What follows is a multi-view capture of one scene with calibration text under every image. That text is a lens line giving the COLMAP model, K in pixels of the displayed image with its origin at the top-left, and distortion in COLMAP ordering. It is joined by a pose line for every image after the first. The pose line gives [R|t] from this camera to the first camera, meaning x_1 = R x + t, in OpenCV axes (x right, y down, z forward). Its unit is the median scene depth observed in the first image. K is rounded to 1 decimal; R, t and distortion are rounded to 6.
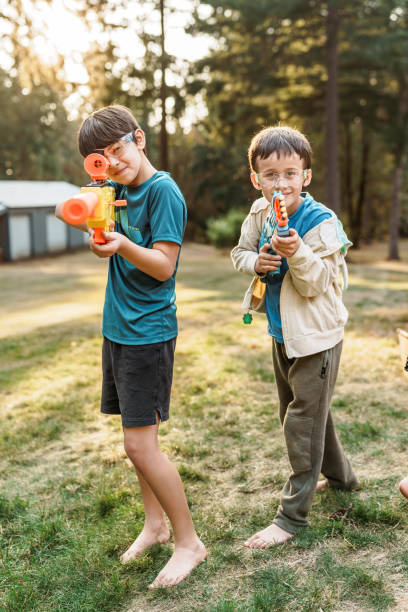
lens RADIAL K [[706.1, 0, 203.7], [0, 706.1, 288.8], [0, 0, 1]] dist [-0.016722, -0.007504]
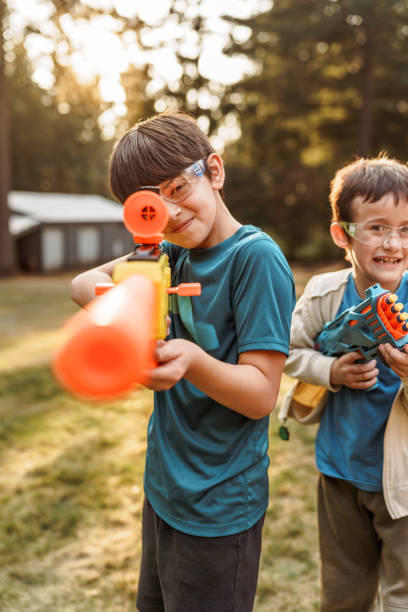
lens RADIAL K [[665.2, 0, 204.0], [0, 665.2, 306.0], [0, 0, 1]] dist [-0.003020, -0.000104]
pose [[0.998787, 0.038090, -0.031195, -0.032014], [-0.037833, 0.999245, 0.008785, -0.041765], [0.031506, -0.007594, 0.999475, 0.177012]]
